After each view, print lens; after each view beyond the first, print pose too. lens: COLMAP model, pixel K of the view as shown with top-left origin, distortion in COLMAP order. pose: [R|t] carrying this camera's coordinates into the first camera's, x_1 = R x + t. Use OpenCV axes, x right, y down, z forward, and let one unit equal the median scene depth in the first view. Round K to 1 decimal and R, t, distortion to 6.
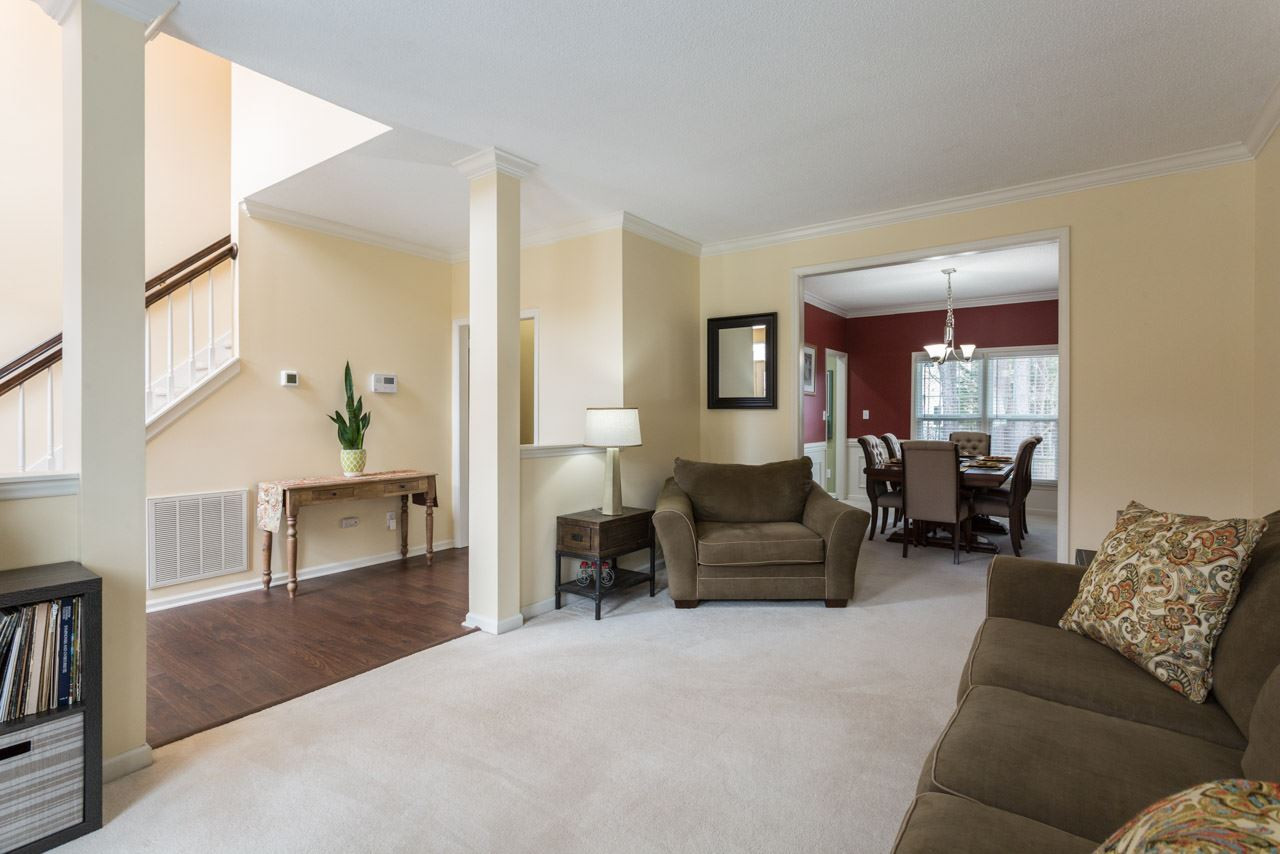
lens RADIAL K [[615.5, 0, 645.5], [0, 615.5, 424.4], [0, 0, 1]] dist [-0.000863, 0.000717]
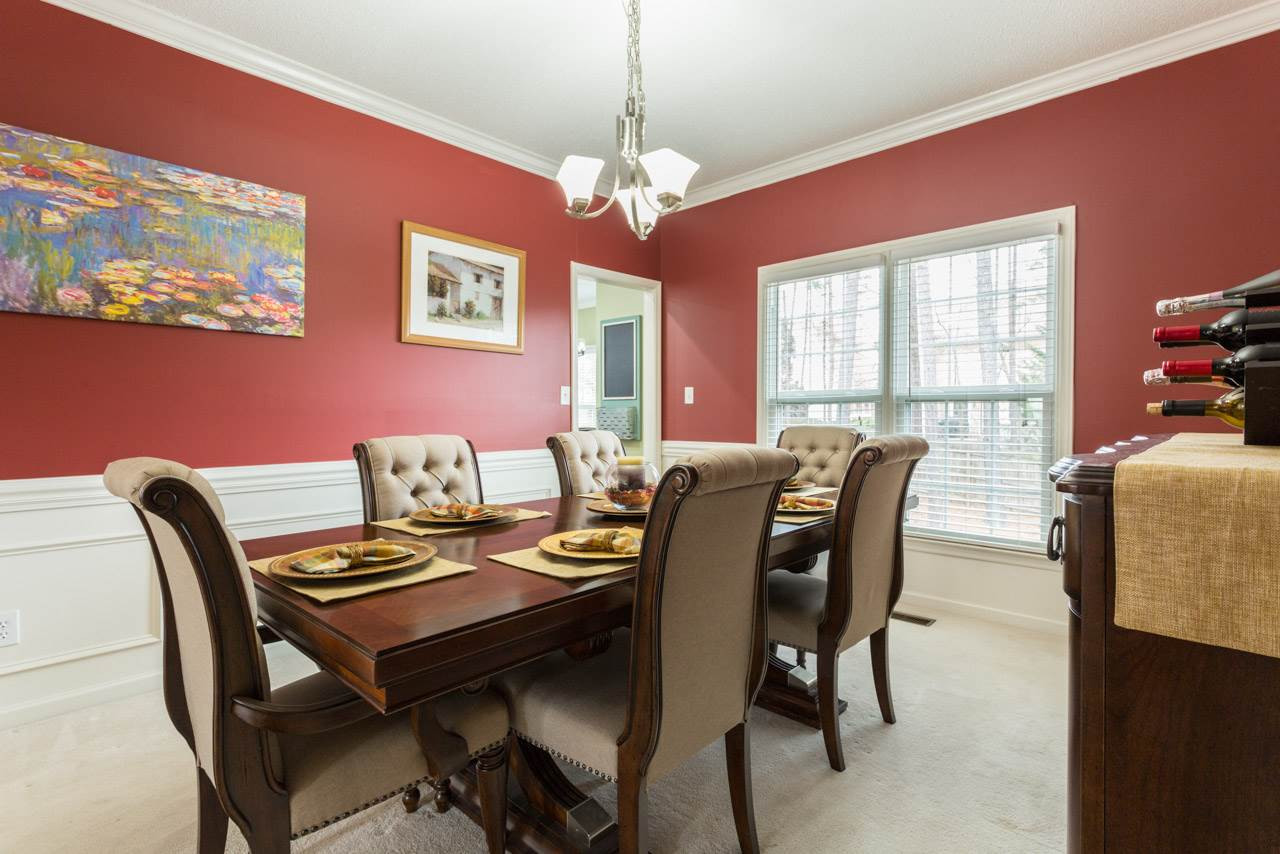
lens RADIAL K [[615.5, 0, 639.8], [0, 615.5, 419.9], [0, 0, 1]] dist [-0.000863, 0.000717]
pose [[0.990923, -0.007809, -0.134207, 0.414349], [0.006720, 0.999941, -0.008571, 0.009686], [0.134266, 0.007591, 0.990916, 0.512518]]
